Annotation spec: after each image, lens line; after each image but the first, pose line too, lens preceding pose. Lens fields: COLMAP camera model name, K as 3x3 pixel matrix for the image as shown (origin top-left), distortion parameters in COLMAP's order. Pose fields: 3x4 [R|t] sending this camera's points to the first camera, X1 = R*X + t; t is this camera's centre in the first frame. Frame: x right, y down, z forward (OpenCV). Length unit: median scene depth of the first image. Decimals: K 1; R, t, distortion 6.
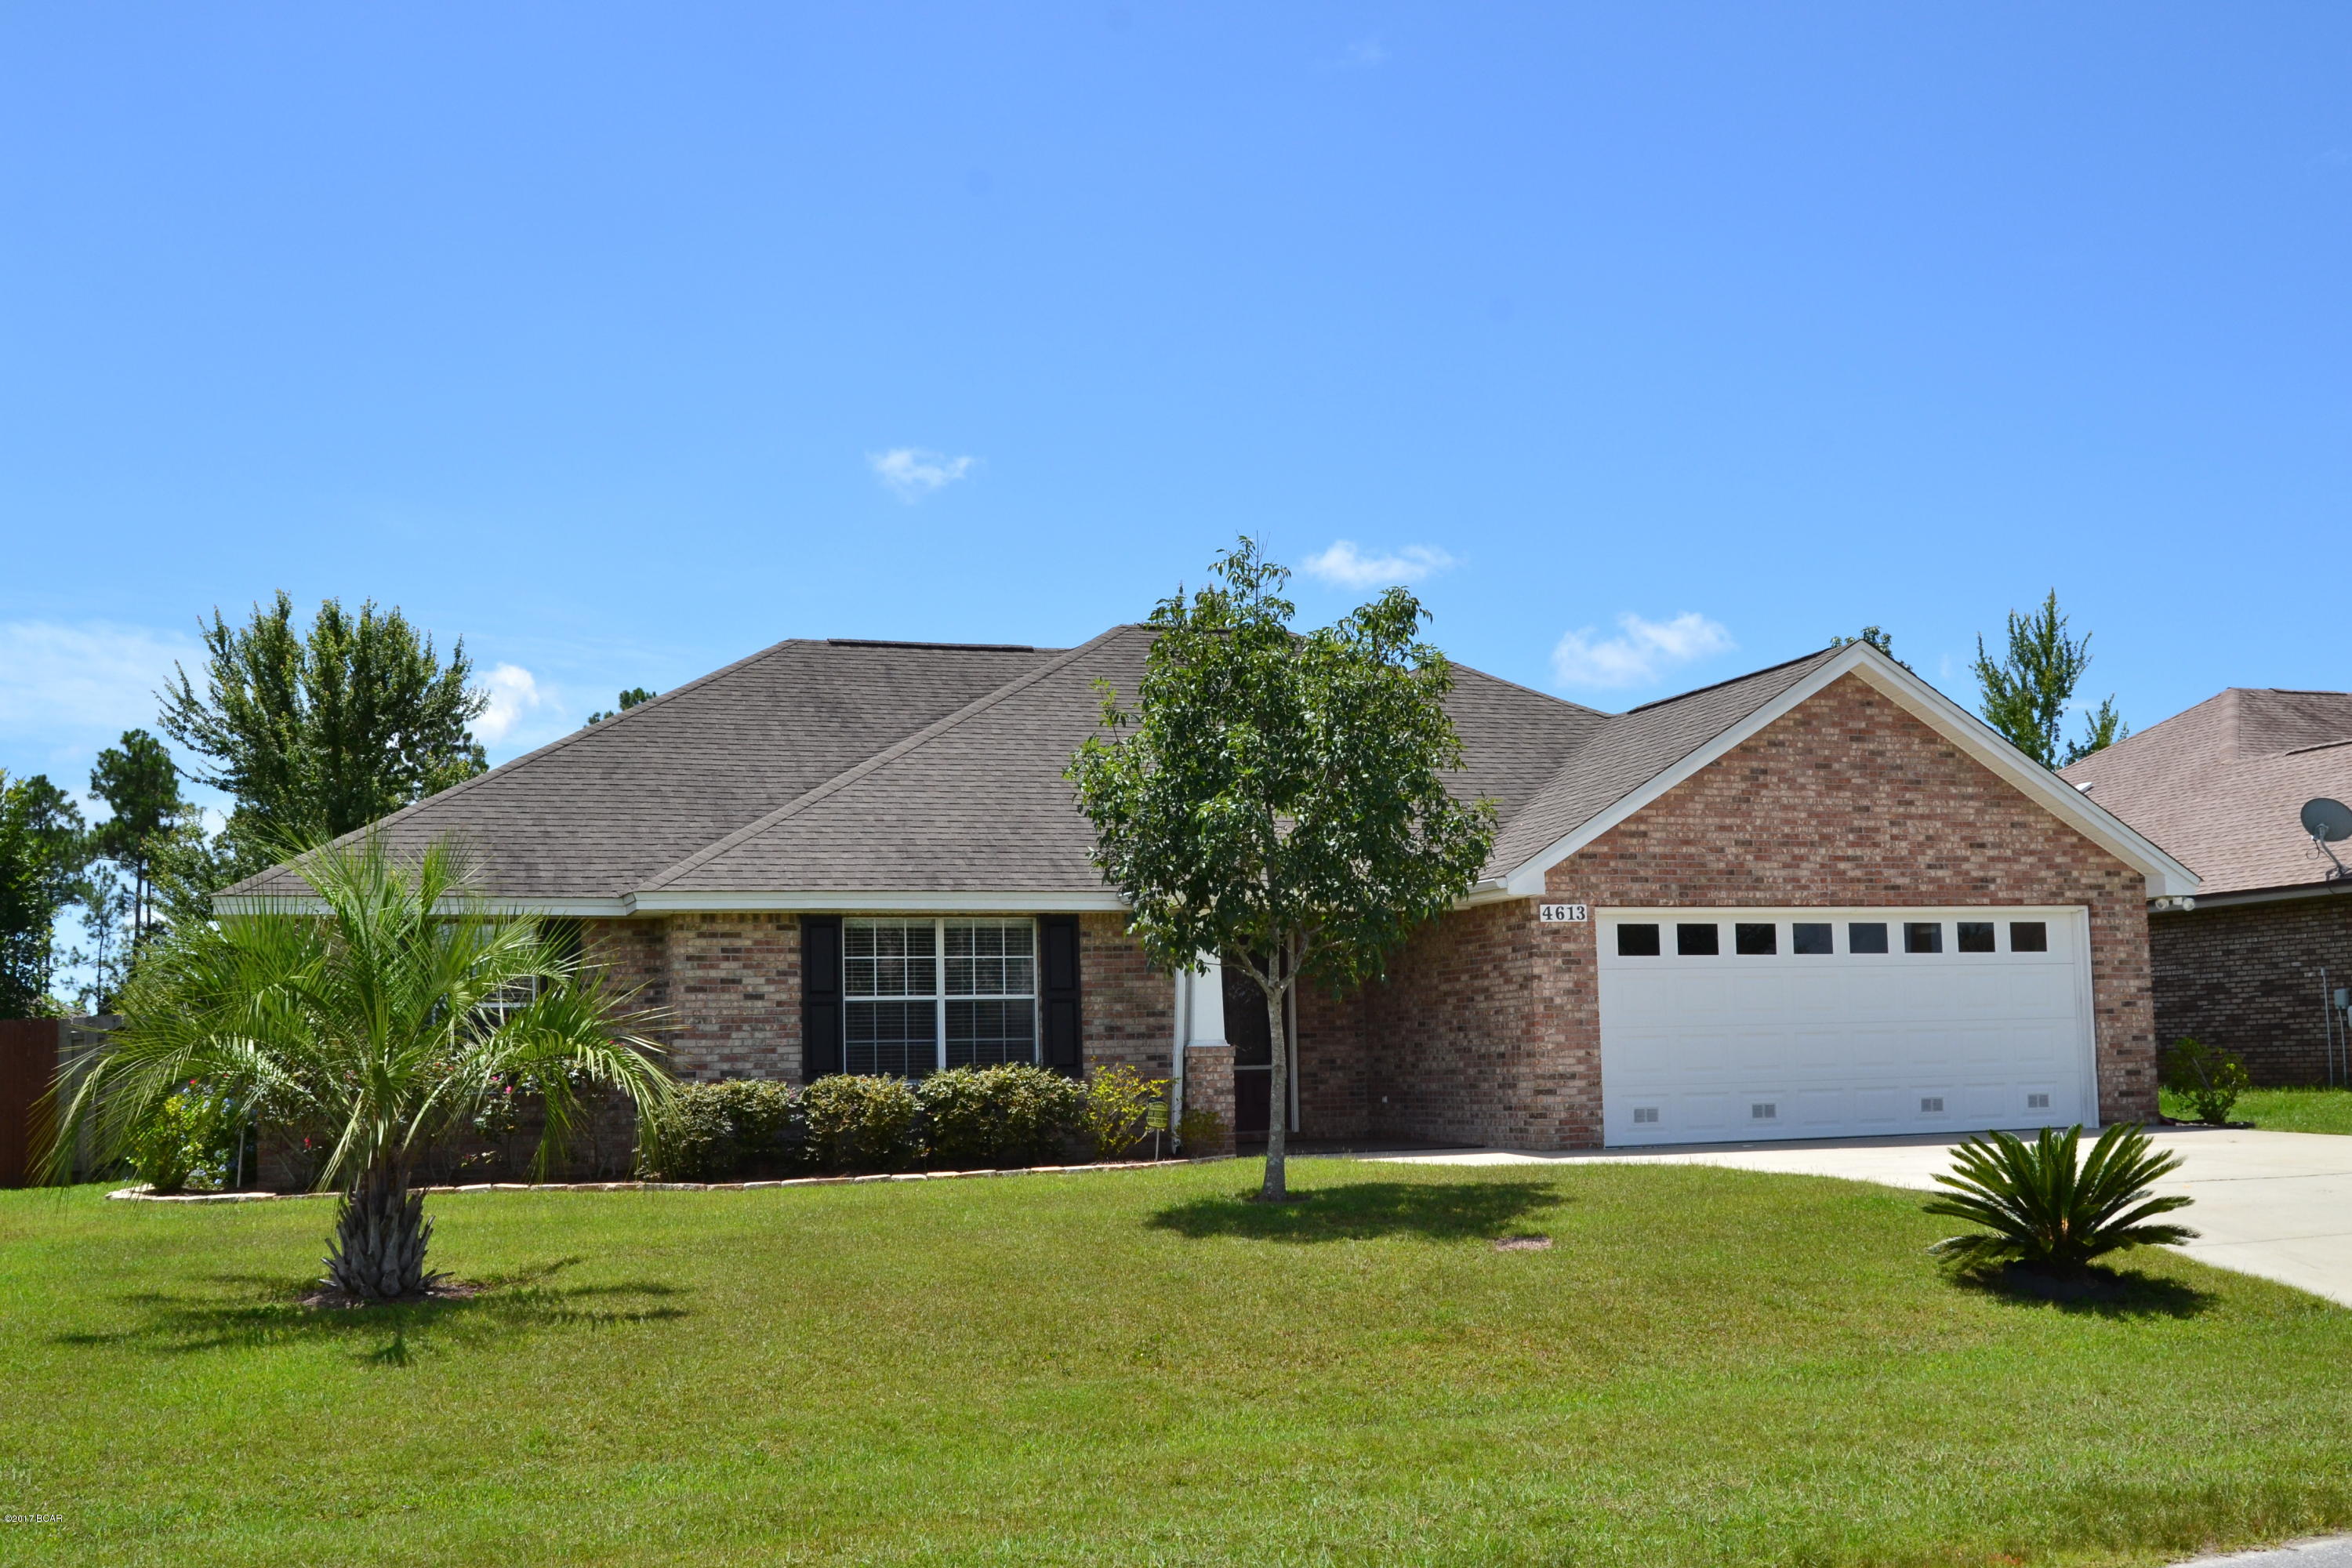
lens RADIAL K [[2432.6, 0, 1175.8], [0, 2432.6, 789.4], [0, 0, 1]] dist [-0.048803, 0.000000]
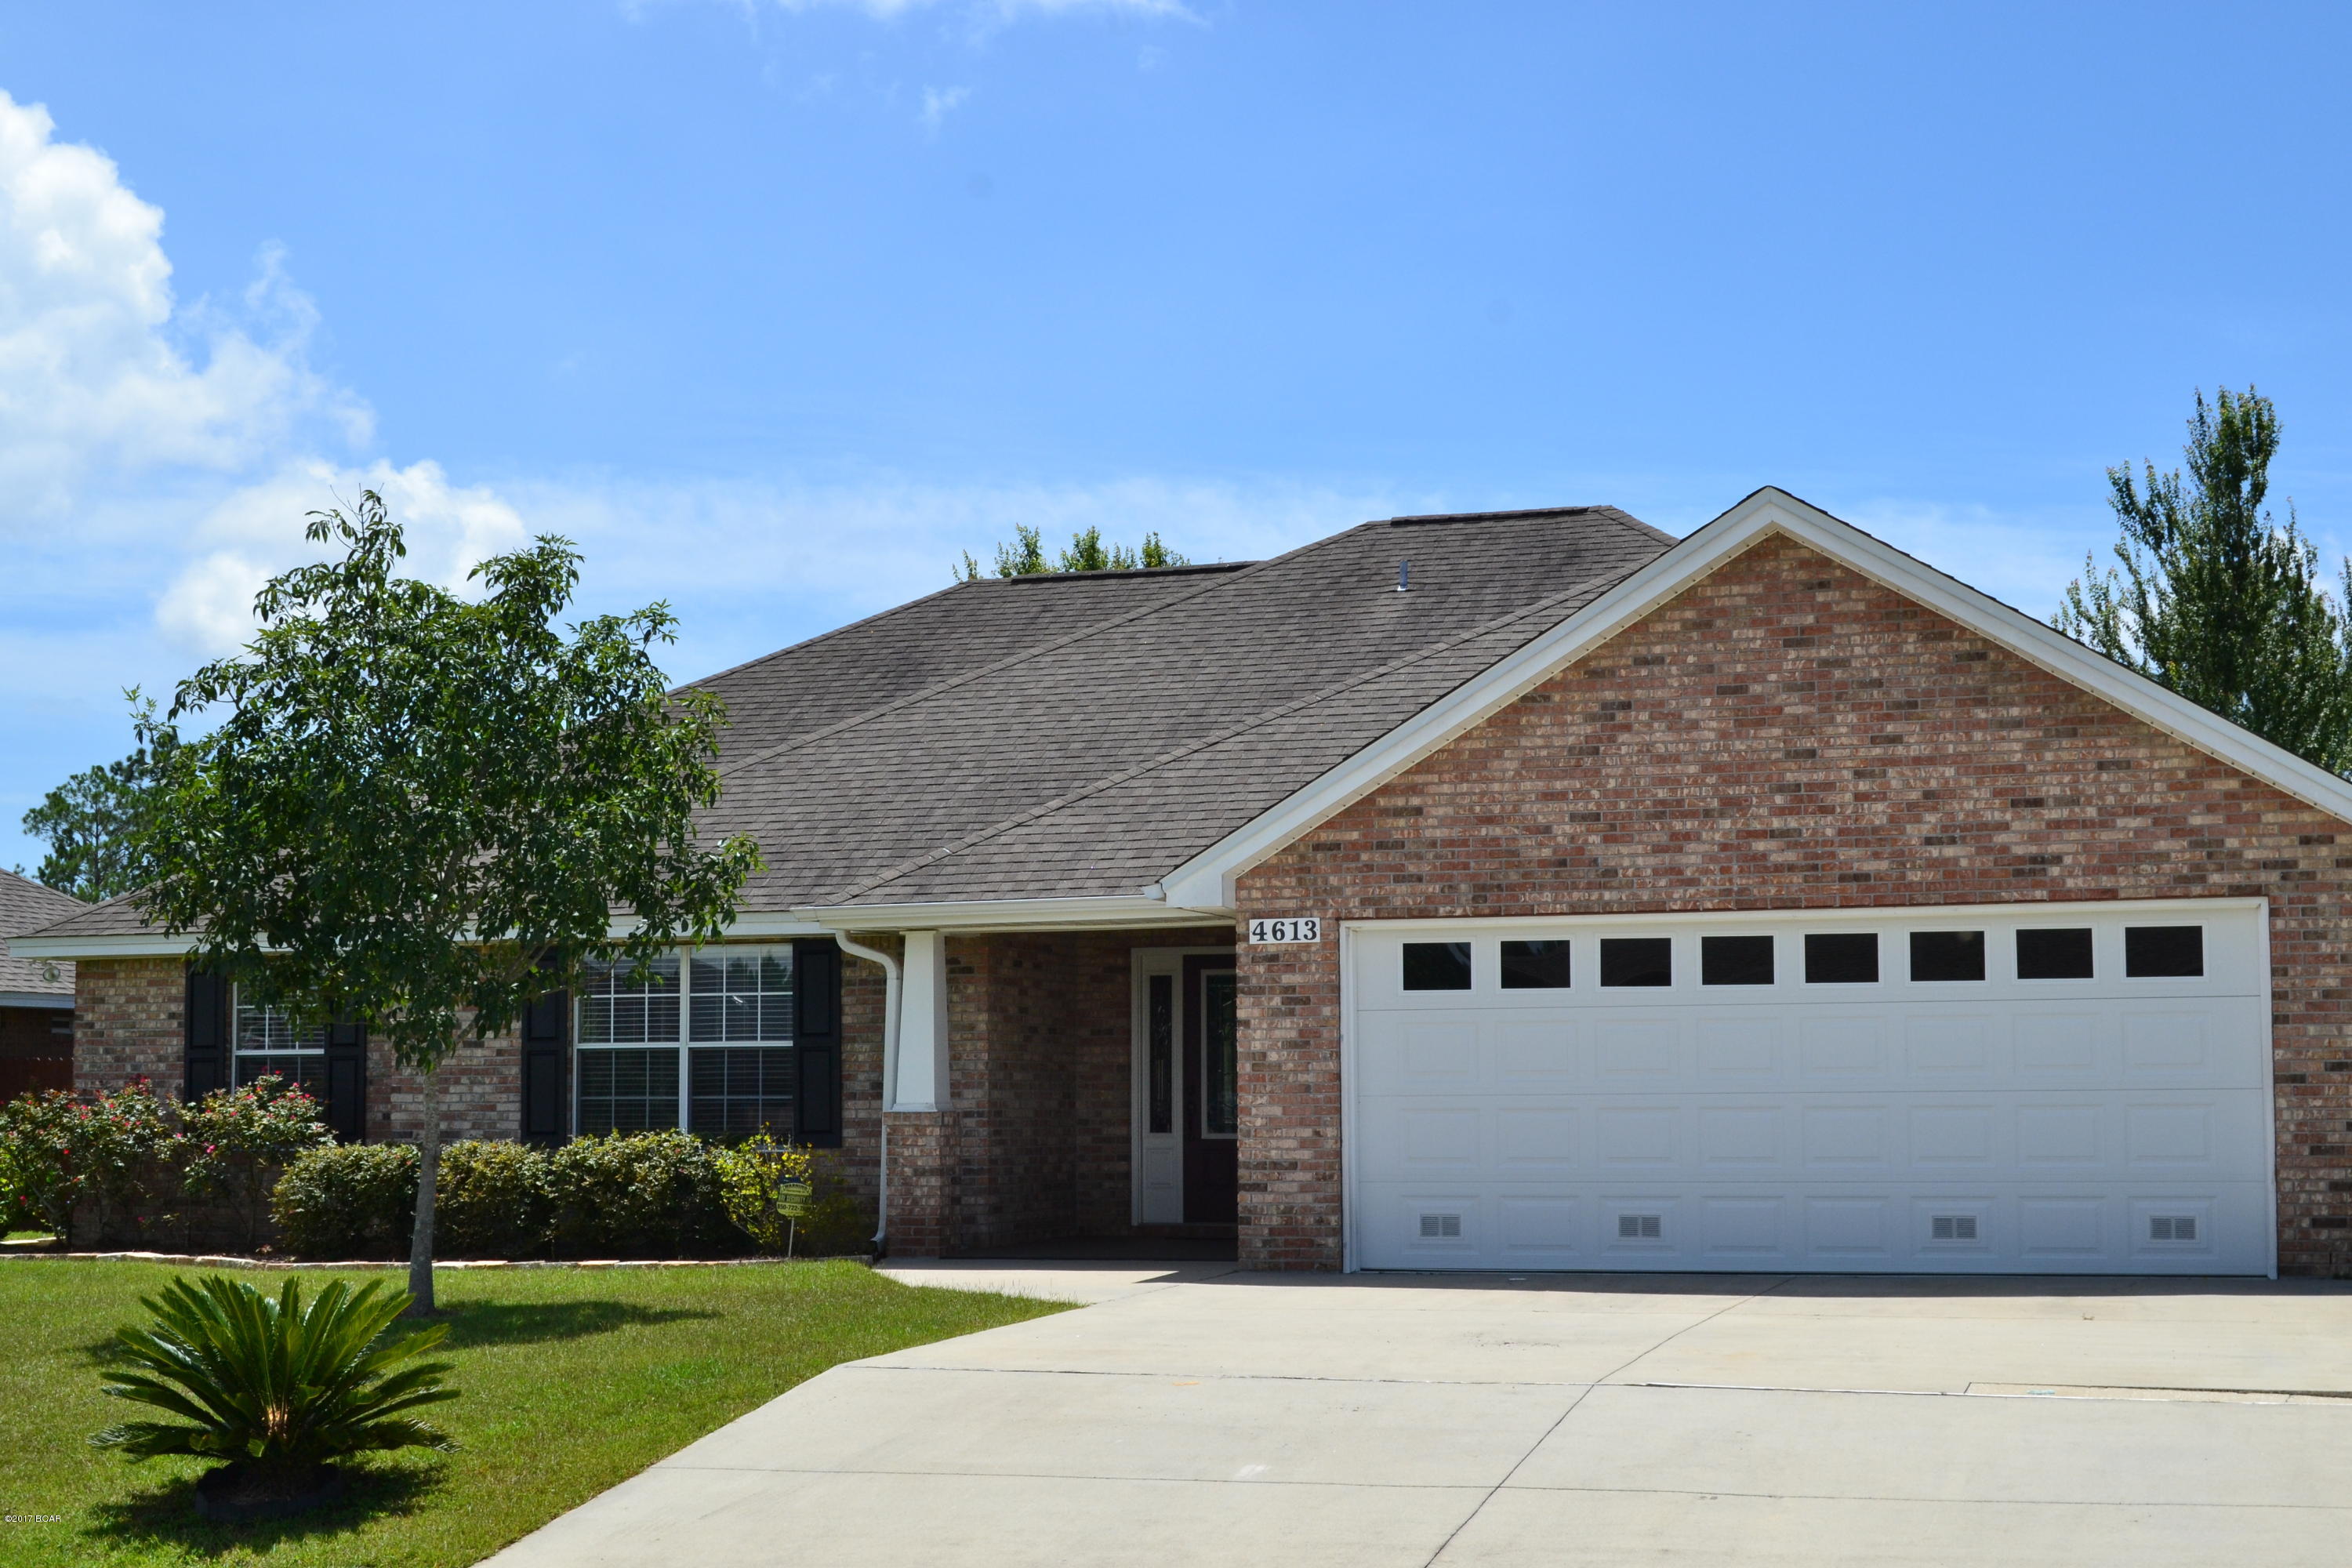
lens RADIAL K [[3402.1, 0, 1228.0], [0, 3402.1, 778.7], [0, 0, 1]] dist [-0.033814, 0.000000]
pose [[0.790326, -0.040948, -0.611317, 0.742746], [0.056506, 0.998383, 0.006177, 0.000635], [0.610076, -0.039425, 0.791362, 0.222067]]
